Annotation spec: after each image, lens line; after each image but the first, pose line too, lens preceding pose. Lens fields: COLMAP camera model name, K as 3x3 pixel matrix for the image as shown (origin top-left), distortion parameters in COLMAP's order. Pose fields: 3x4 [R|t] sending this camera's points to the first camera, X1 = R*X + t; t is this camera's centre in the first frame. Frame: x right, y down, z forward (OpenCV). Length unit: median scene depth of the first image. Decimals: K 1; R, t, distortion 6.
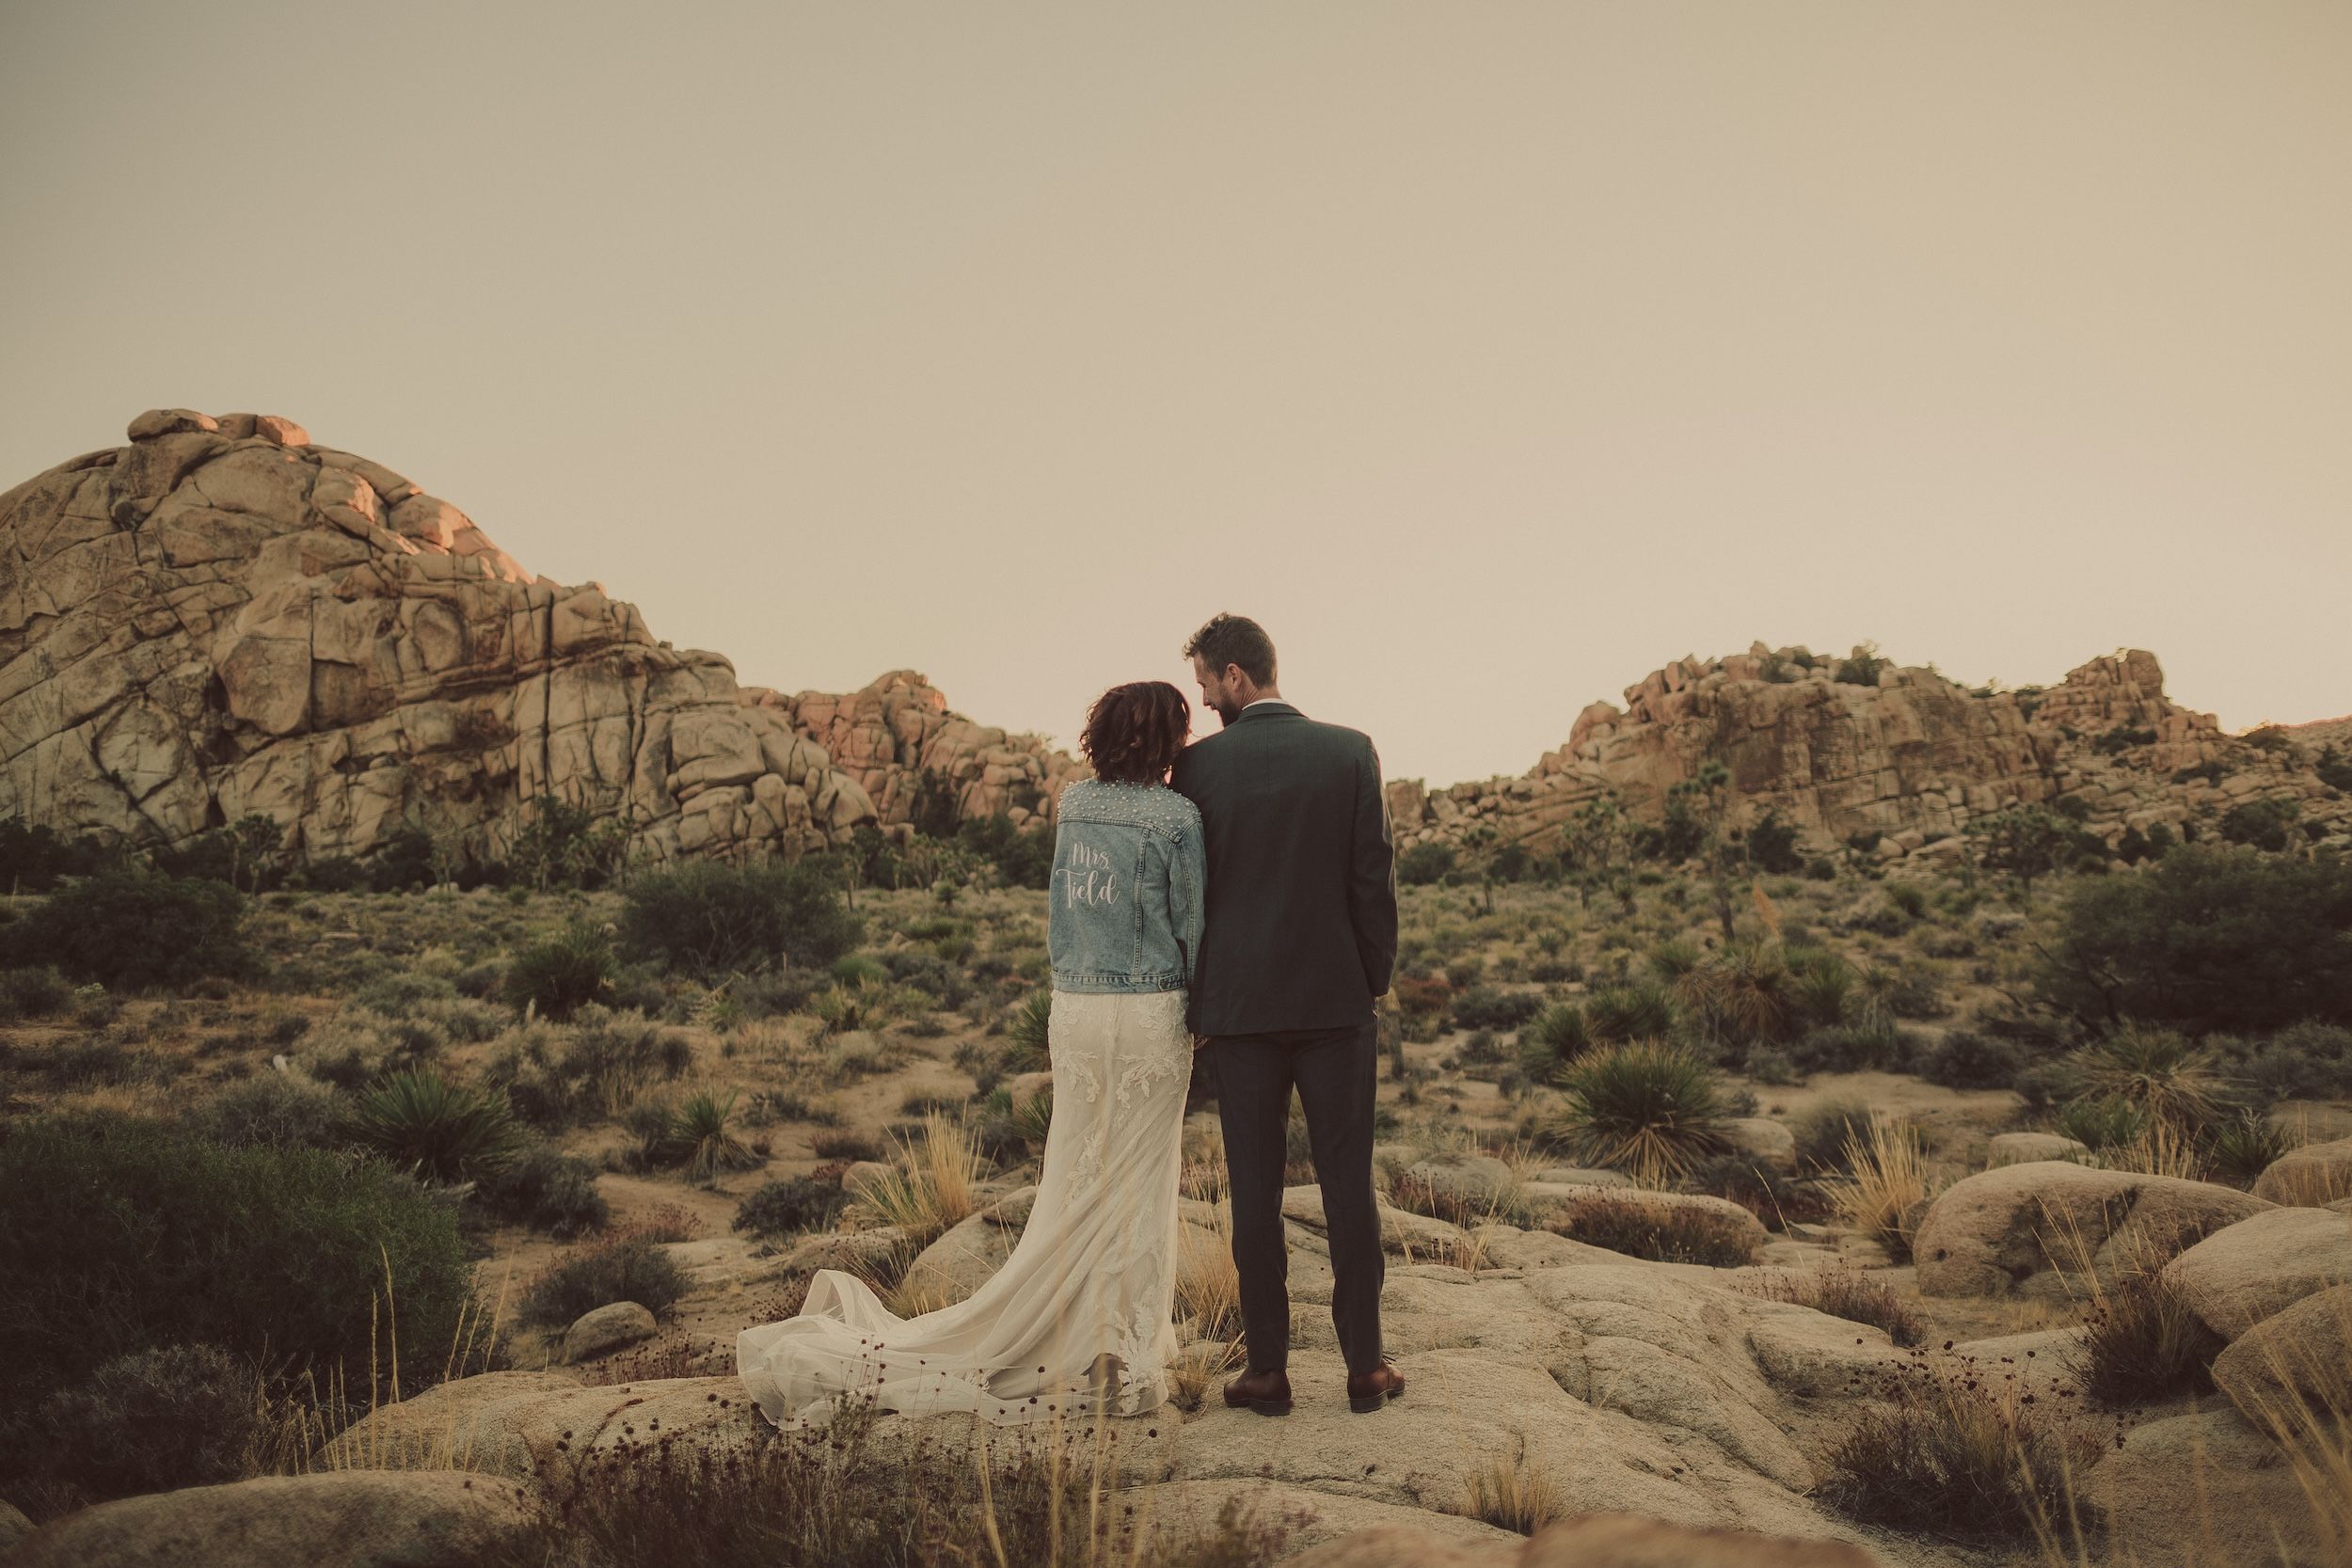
lens RADIAL K [[1695.2, 0, 1176.0], [0, 1695.2, 784.0], [0, 0, 1]] dist [-0.023486, 0.026414]
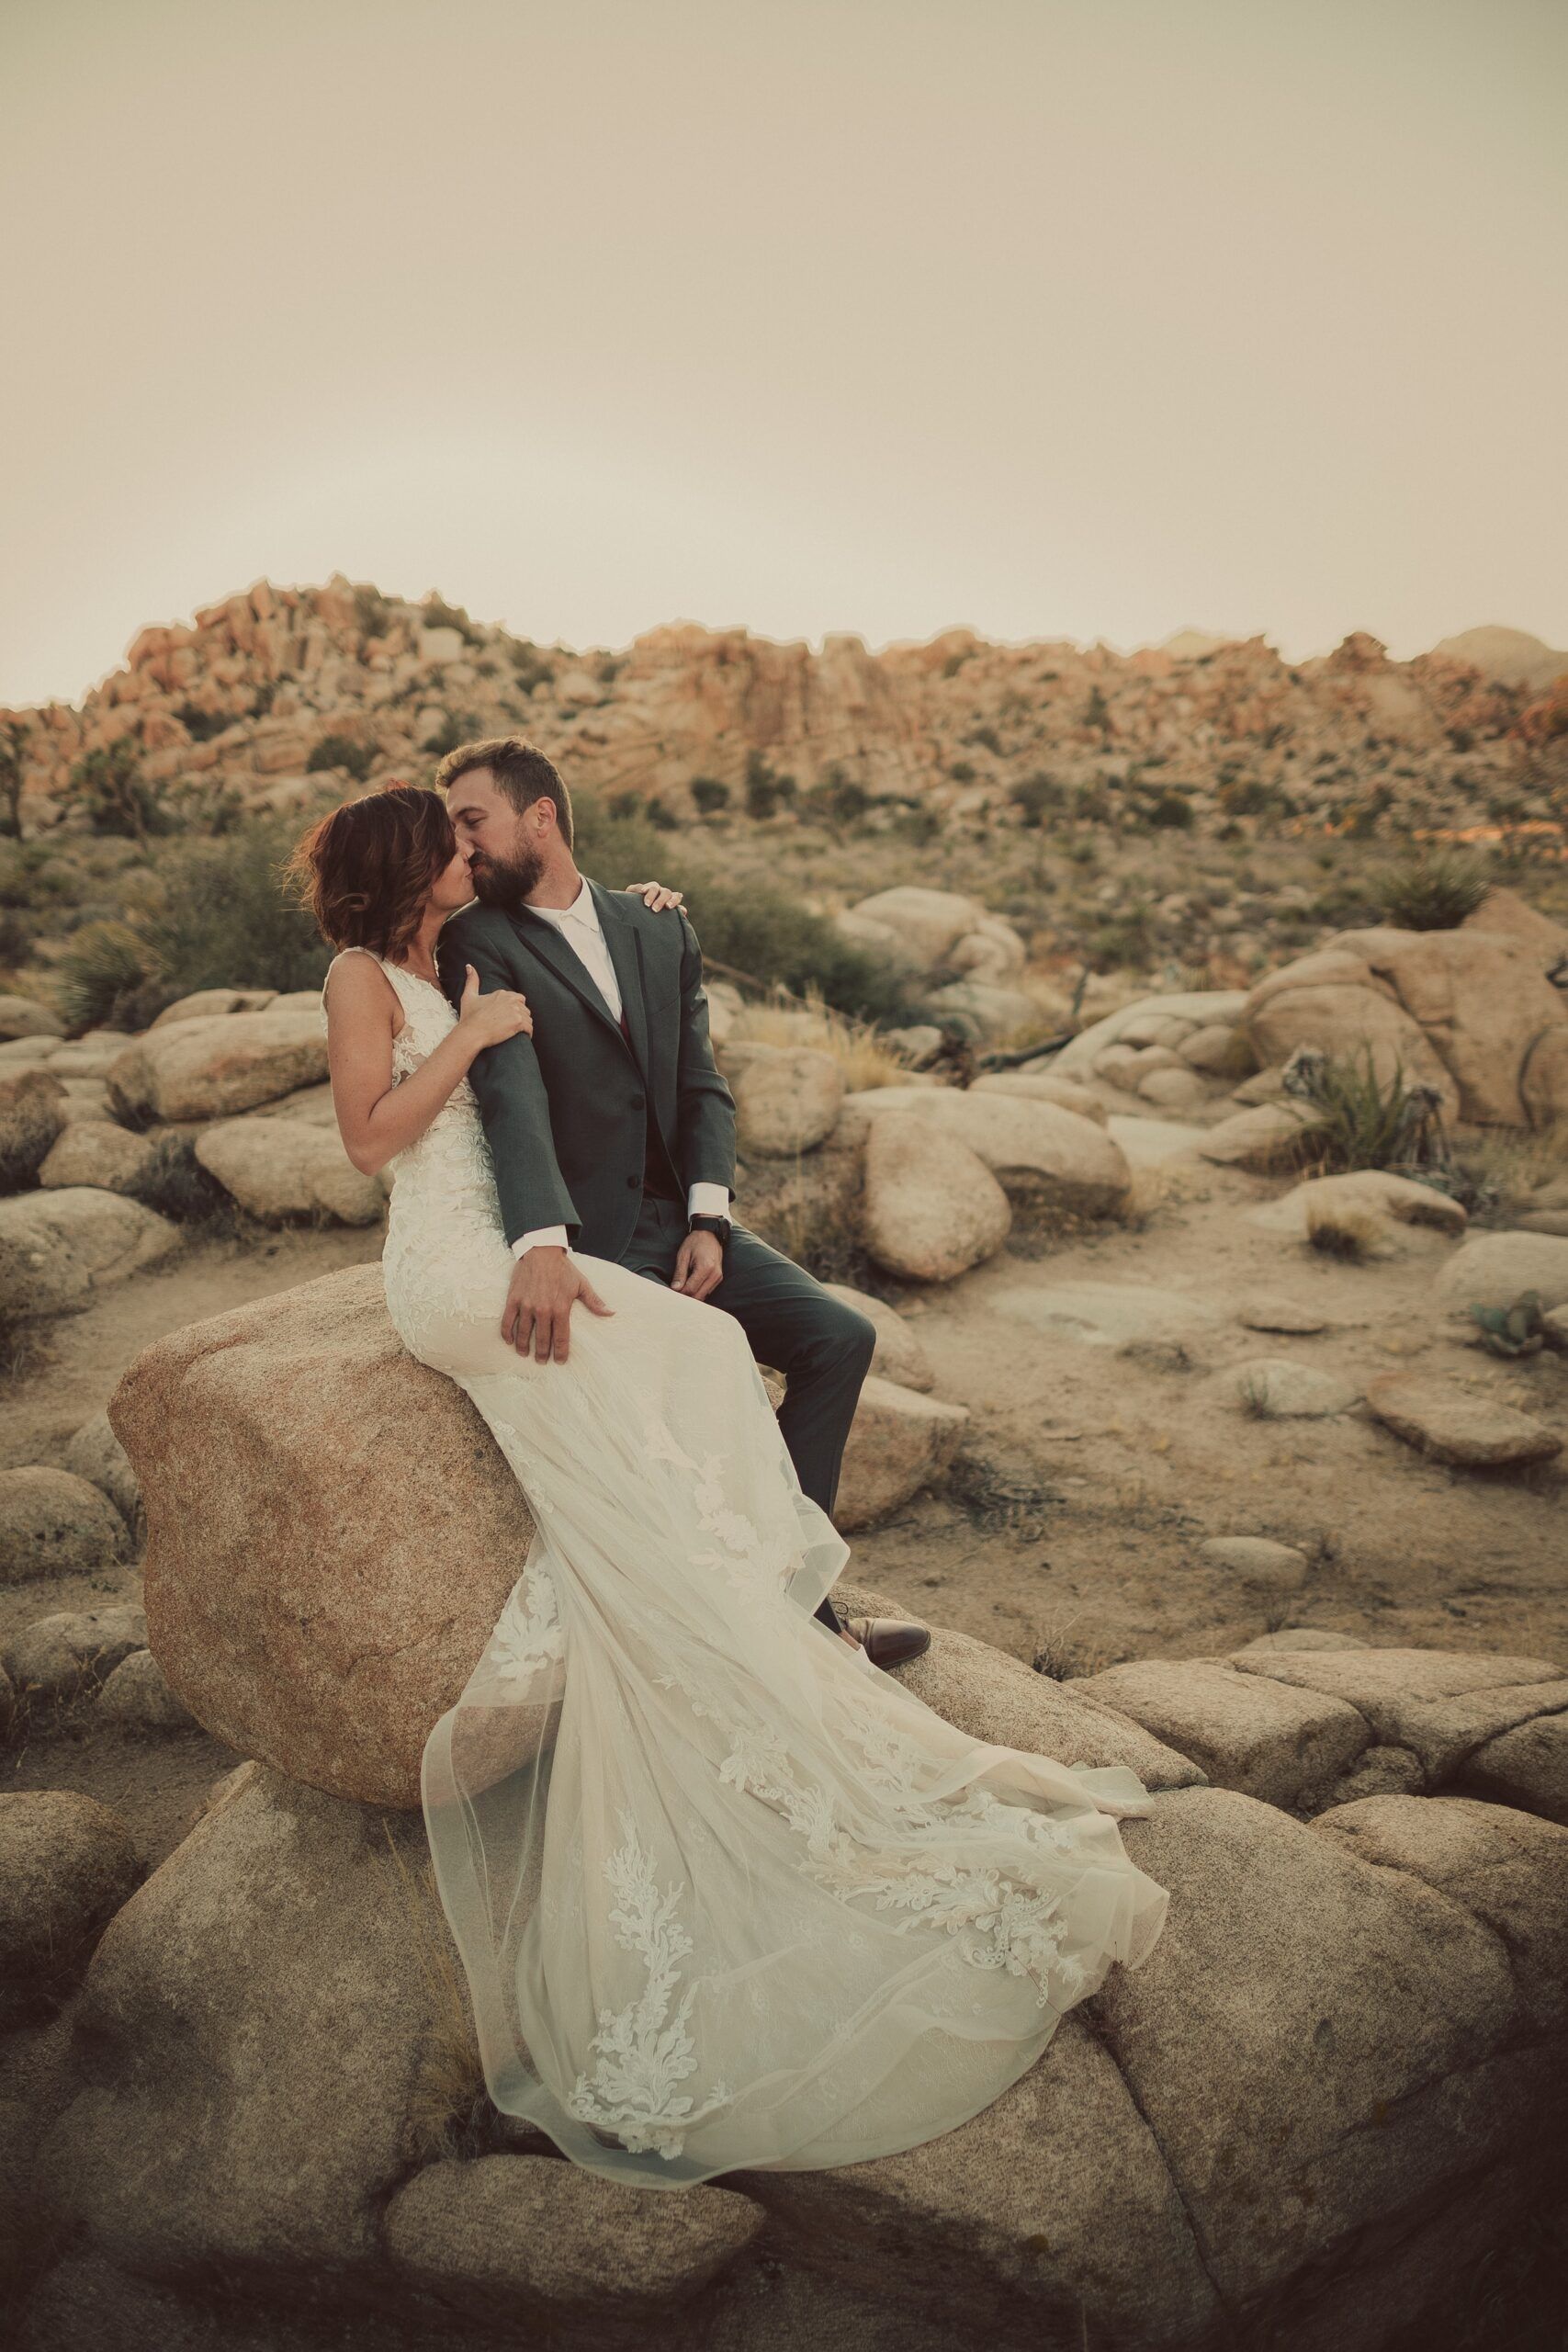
lens RADIAL K [[1695.2, 0, 832.6], [0, 1695.2, 1173.9], [0, 0, 1]] dist [-0.023486, 0.026414]
pose [[0.725973, -0.125290, 0.676214, -0.356175], [-0.053133, 0.970108, 0.236786, 0.011363], [-0.685668, -0.207830, 0.697615, 0.191805]]
